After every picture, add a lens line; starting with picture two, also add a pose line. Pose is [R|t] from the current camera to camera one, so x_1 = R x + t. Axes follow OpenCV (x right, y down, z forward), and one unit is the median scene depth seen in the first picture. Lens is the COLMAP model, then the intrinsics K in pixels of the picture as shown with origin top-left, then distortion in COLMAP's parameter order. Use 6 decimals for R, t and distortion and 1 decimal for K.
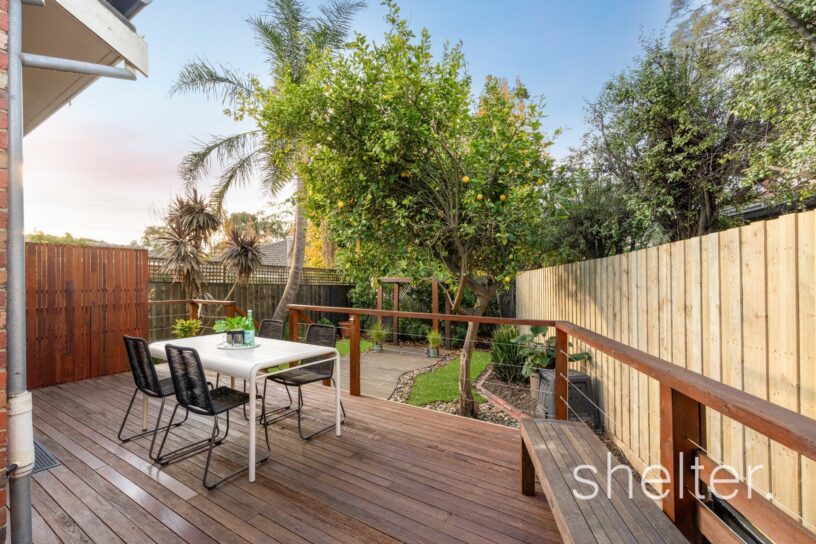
lens RADIAL K [[511.9, 0, 407.8], [0, 511.9, 280.6], [0, 0, 1]] dist [0.002810, 0.000637]
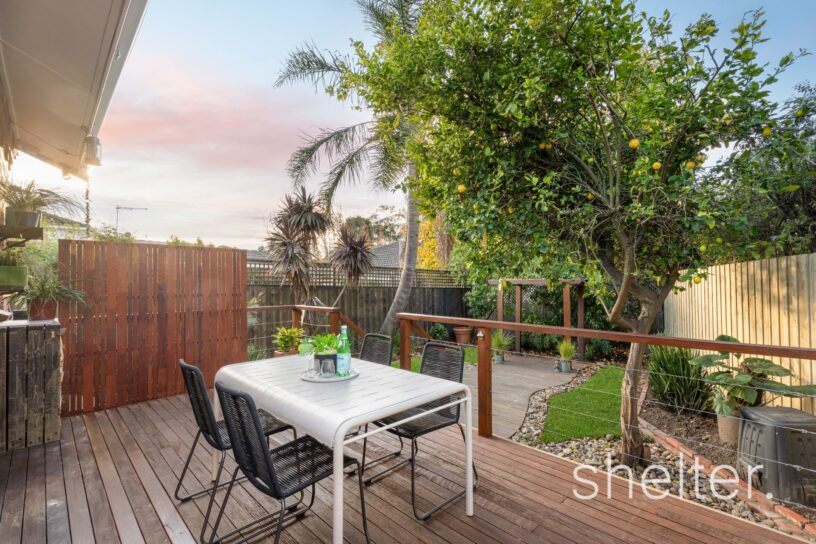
lens RADIAL K [[511.9, 0, 407.8], [0, 511.9, 280.6], [0, 0, 1]] dist [0.002810, 0.000637]
pose [[0.976732, -0.006221, -0.214374, -0.037949], [0.005375, 0.999975, -0.004529, -0.000784], [0.214397, 0.003271, 0.976741, 0.177527]]
